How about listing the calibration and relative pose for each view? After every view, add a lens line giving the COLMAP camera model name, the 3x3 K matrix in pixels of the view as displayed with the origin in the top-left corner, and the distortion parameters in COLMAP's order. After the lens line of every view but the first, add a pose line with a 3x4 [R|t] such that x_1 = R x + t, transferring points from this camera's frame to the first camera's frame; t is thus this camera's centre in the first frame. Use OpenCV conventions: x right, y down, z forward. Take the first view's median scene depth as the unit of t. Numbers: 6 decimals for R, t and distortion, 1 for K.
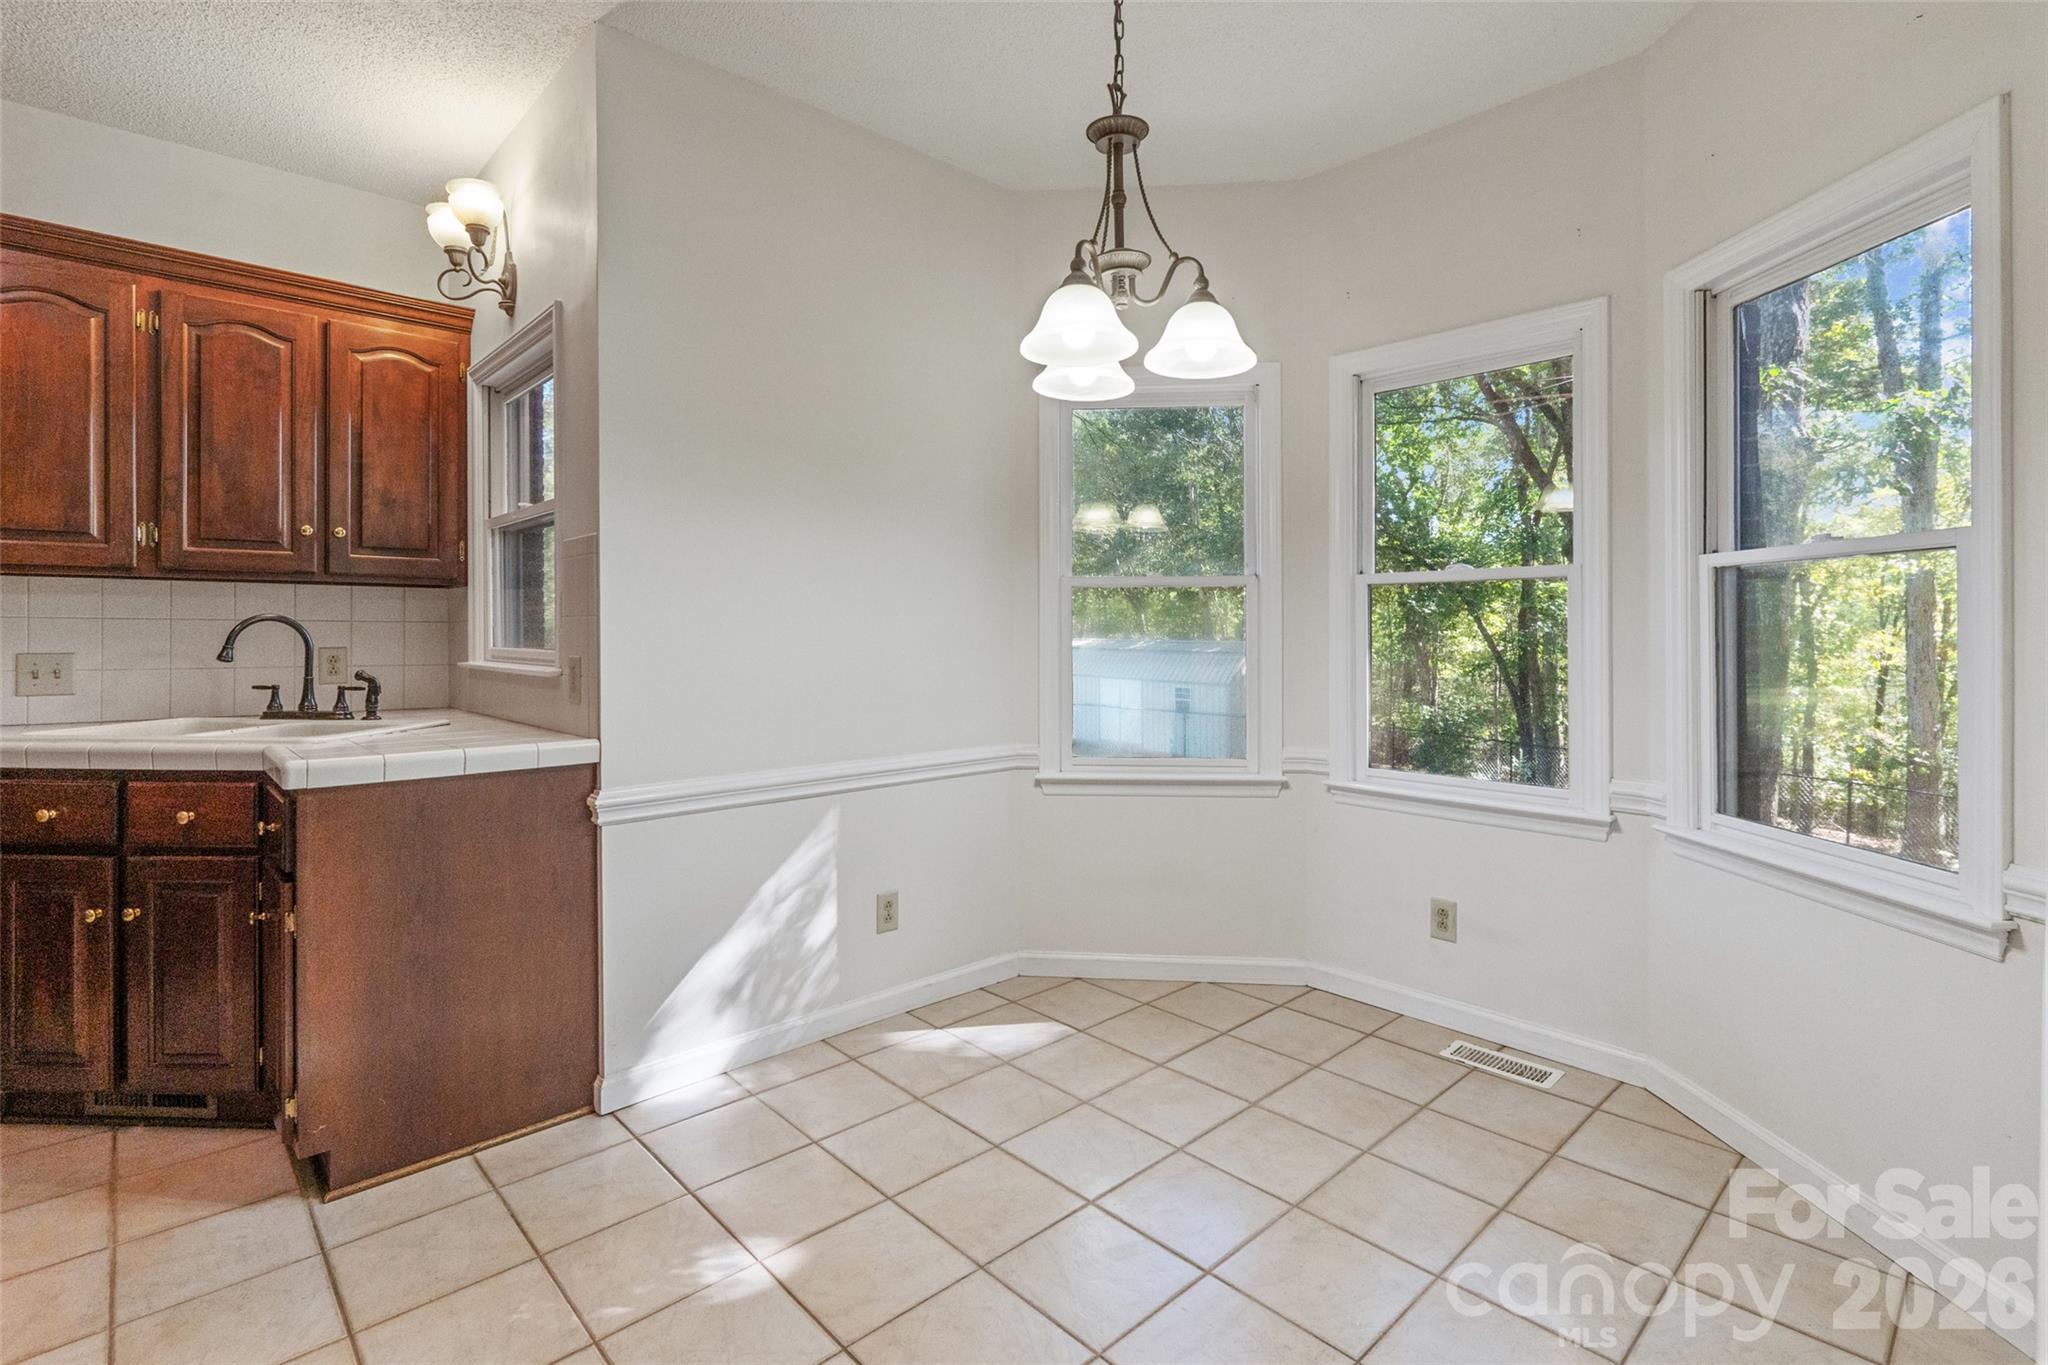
lens RADIAL K [[965.0, 0, 1041.3], [0, 965.0, 621.4], [0, 0, 1]] dist [-0.011607, 0.000420]
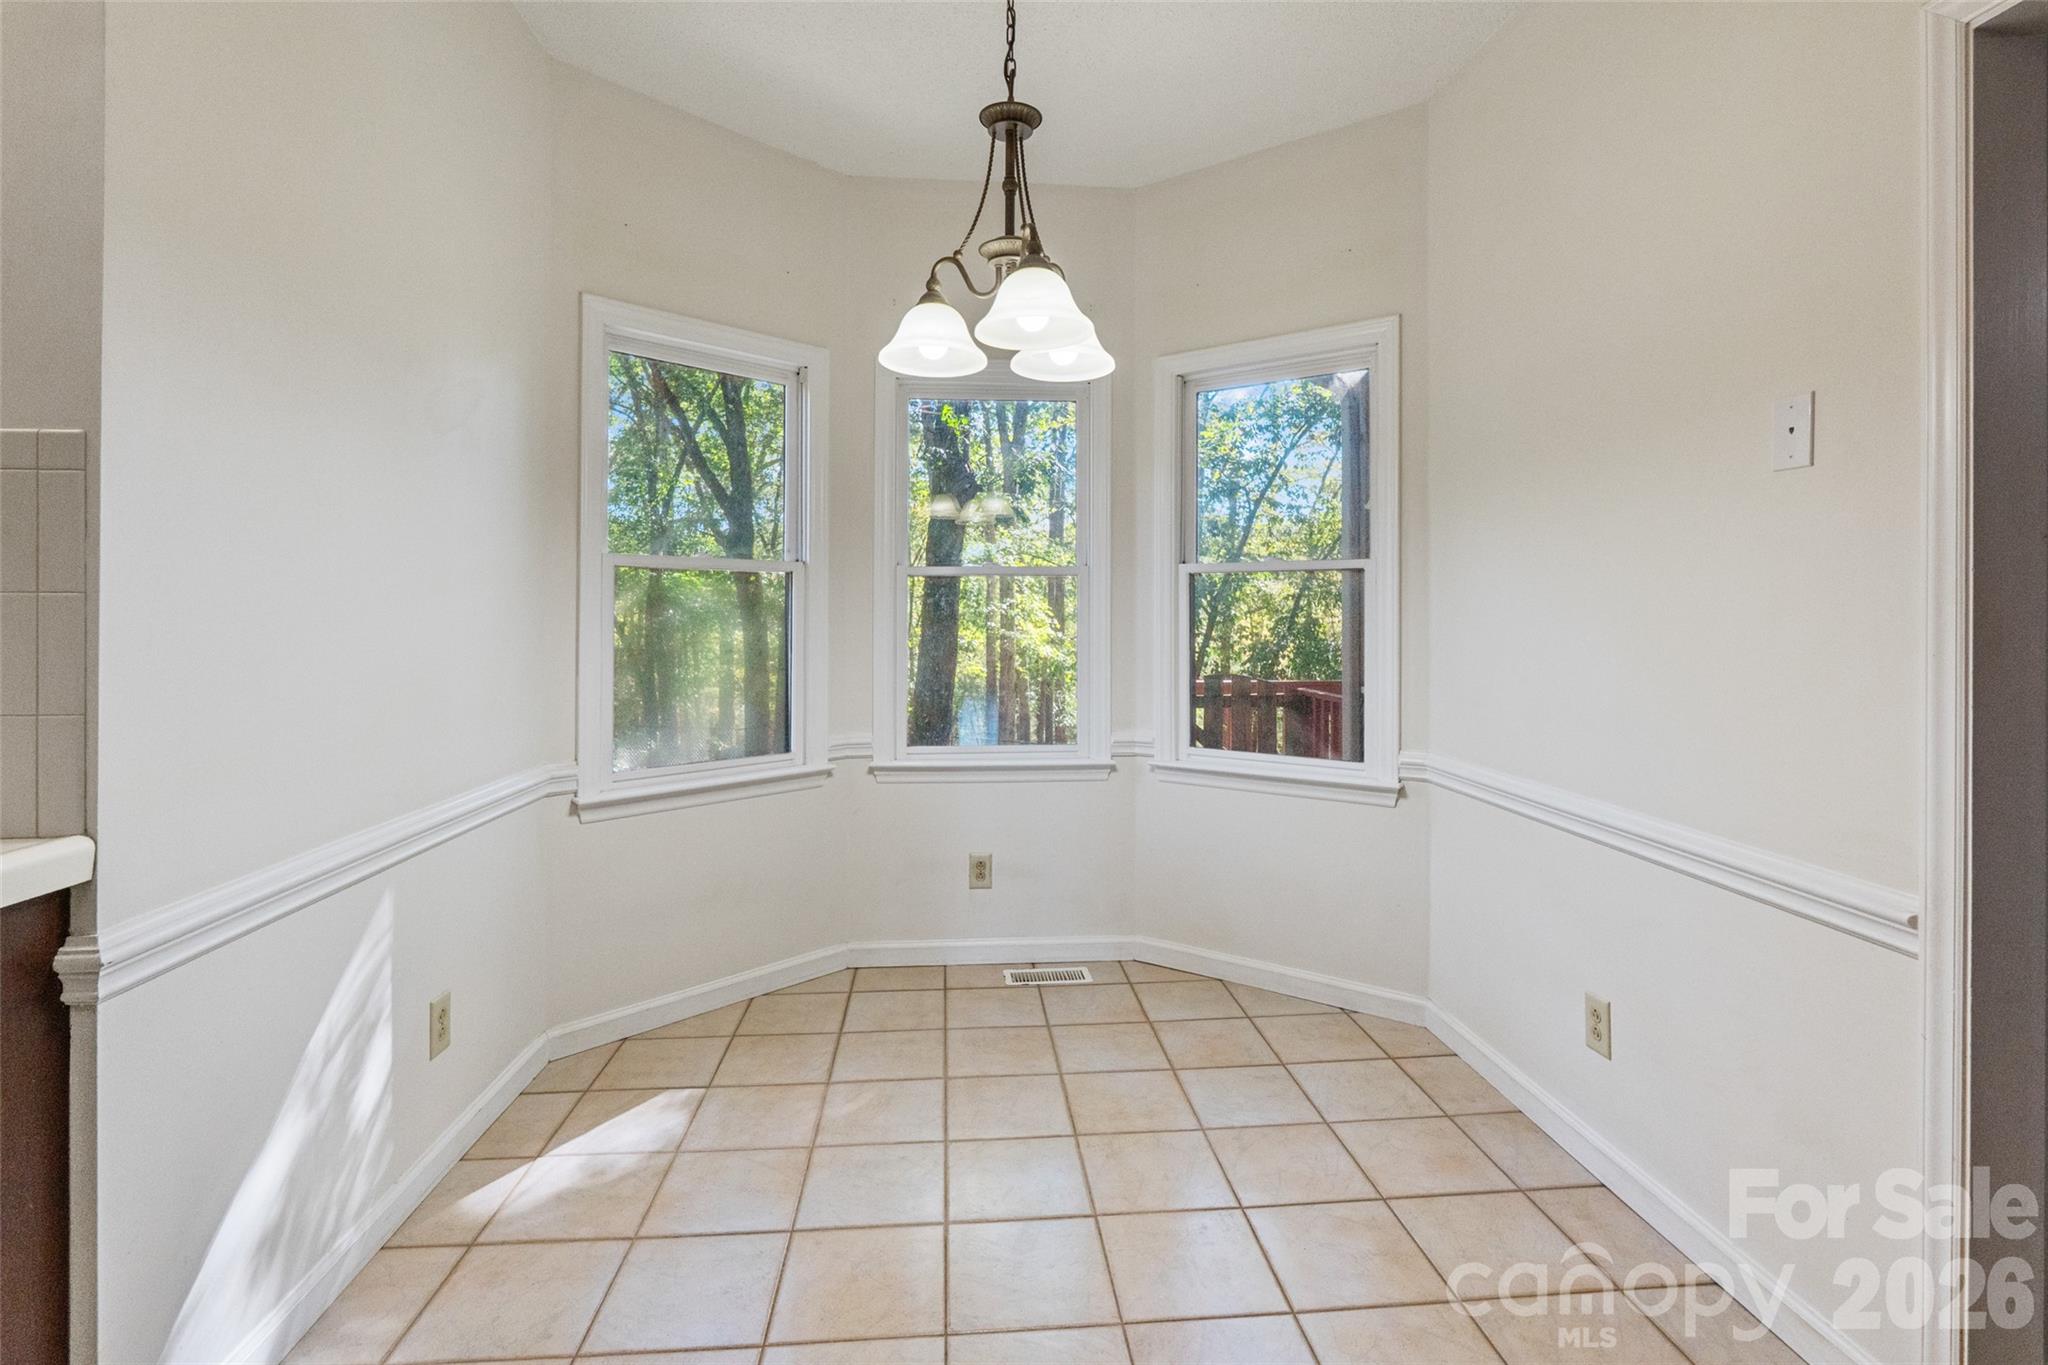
lens RADIAL K [[965.0, 0, 1034.6], [0, 965.0, 605.5], [0, 0, 1]] dist [-0.011607, 0.000420]
pose [[0.615208, 0.008831, 0.788315, -0.549415], [-0.006520, 0.999960, -0.006114, 0.000988], [-0.788338, -0.001379, 0.615241, 0.297050]]
